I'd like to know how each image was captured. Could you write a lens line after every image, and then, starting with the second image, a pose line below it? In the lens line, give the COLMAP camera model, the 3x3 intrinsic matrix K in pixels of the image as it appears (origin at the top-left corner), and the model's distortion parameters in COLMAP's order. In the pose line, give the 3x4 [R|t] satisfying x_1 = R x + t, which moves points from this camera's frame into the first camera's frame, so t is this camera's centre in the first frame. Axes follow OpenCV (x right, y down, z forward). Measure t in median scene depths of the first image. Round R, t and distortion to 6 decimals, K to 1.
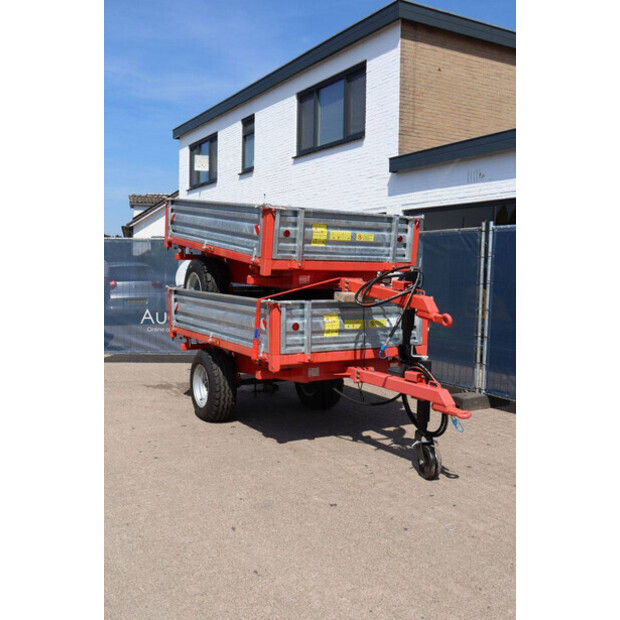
lens RADIAL K [[634.6, 0, 310.0], [0, 634.6, 310.0], [0, 0, 1]] dist [-0.068484, 0.018702]
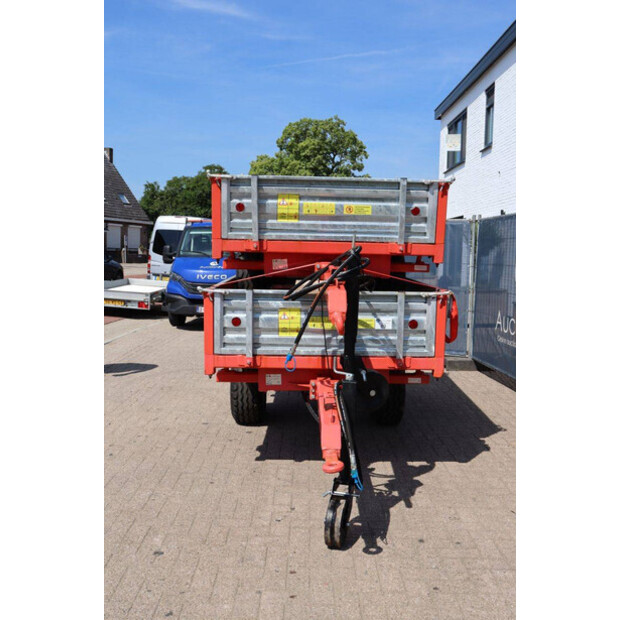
lens RADIAL K [[634.6, 0, 310.0], [0, 634.6, 310.0], [0, 0, 1]] dist [-0.068484, 0.018702]
pose [[0.872844, 0.047008, -0.485729, 0.418367], [-0.037920, 0.998873, 0.028528, -0.014165], [0.486523, -0.006482, 0.873644, 0.311781]]
